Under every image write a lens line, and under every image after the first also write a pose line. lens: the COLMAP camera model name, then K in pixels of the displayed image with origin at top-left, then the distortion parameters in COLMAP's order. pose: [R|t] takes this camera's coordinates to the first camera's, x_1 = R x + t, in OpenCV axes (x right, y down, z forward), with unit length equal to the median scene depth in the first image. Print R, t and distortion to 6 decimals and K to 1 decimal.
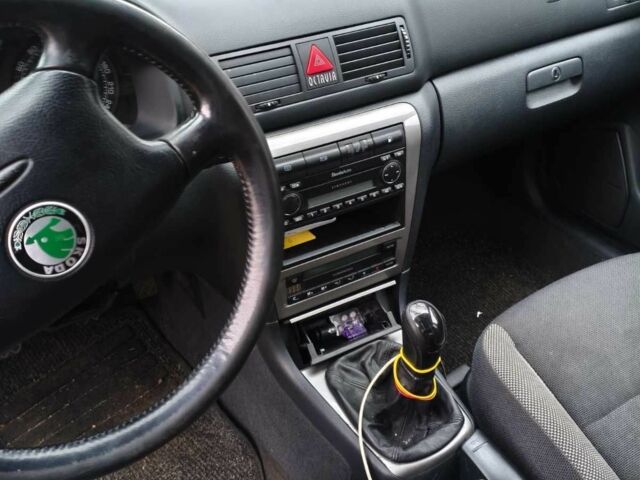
lens RADIAL K [[684.2, 0, 320.0], [0, 684.2, 240.0], [0, 0, 1]] dist [0.118546, 0.002866]
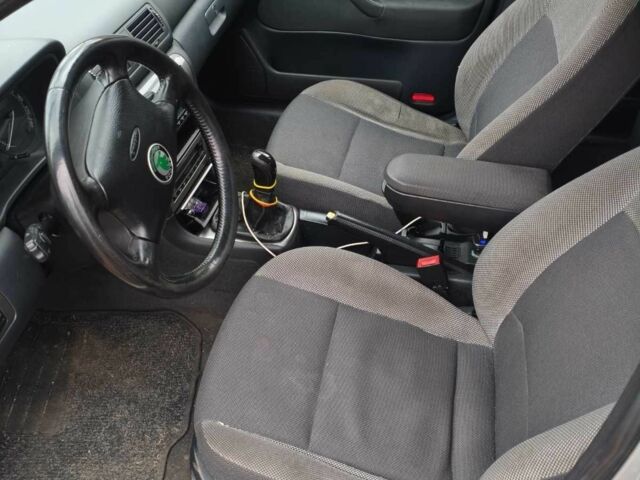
lens RADIAL K [[684.2, 0, 320.0], [0, 684.2, 240.0], [0, 0, 1]] dist [0.118546, 0.002866]
pose [[0.708753, -0.498670, 0.498996, -0.642177], [0.458697, 0.863158, 0.211080, -0.007837], [-0.535972, 0.079284, 0.840505, -0.497847]]
